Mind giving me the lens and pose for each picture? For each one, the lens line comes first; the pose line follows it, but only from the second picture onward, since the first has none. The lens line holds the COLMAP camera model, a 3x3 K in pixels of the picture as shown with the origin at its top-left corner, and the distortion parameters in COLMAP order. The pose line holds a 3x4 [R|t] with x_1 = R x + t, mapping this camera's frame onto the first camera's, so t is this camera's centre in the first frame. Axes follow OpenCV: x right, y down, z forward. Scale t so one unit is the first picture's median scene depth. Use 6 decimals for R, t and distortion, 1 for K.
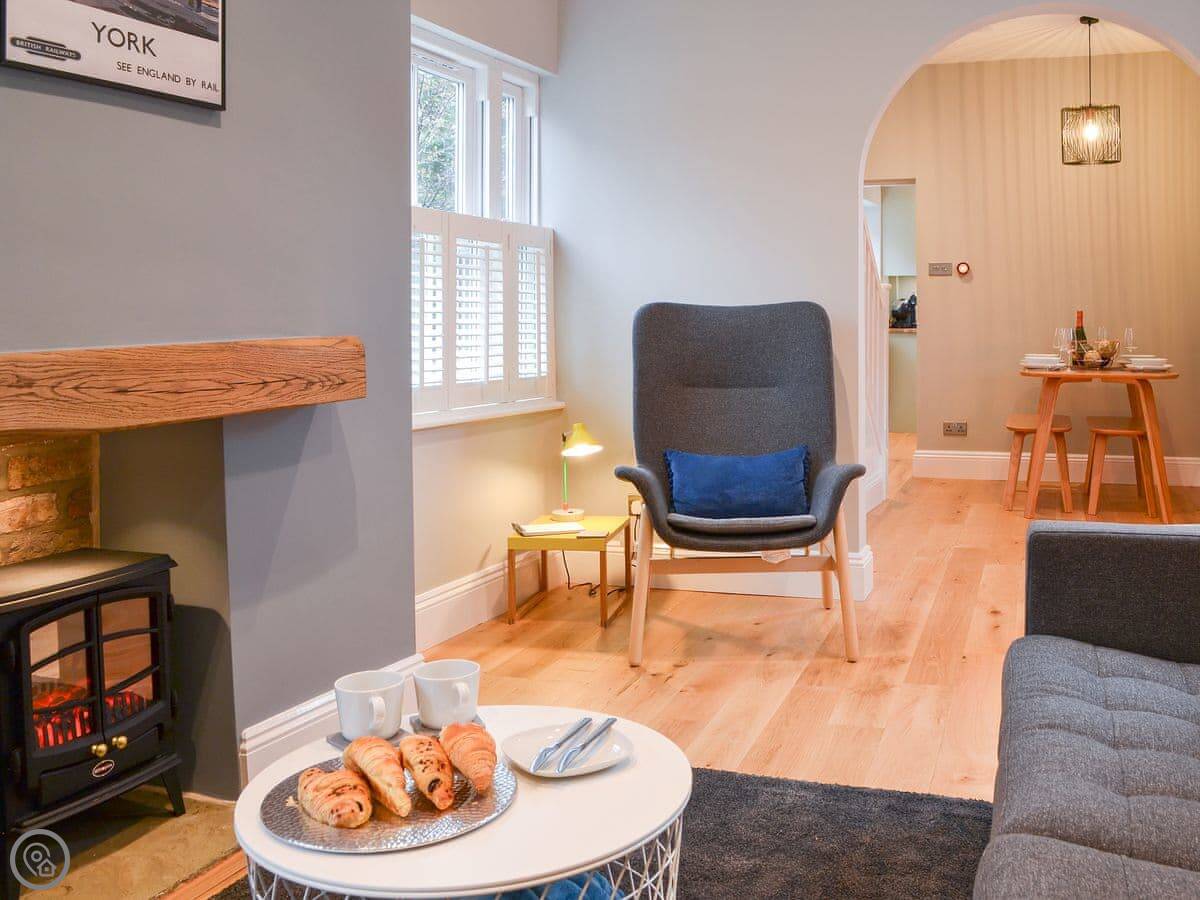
lens RADIAL K [[1225.9, 0, 600.0], [0, 1225.9, 450.0], [0, 0, 1]] dist [-0.117105, 0.008577]
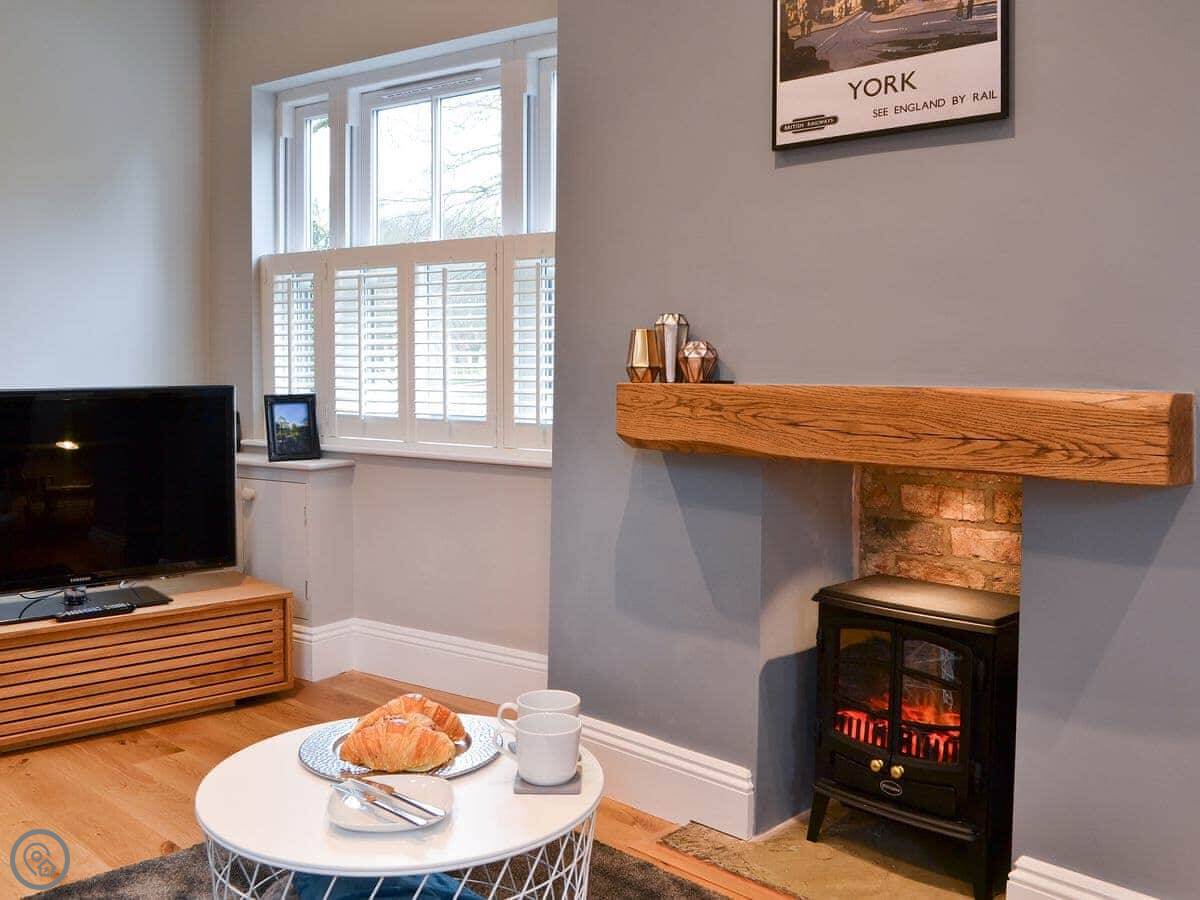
lens RADIAL K [[1099.8, 0, 600.0], [0, 1099.8, 450.0], [0, 0, 1]] dist [-0.087552, -0.009813]
pose [[-0.388356, 0.084415, -0.917635, 0.570005], [-0.100978, 0.985900, 0.133431, -0.135754], [0.915960, 0.144480, -0.374356, 1.164149]]
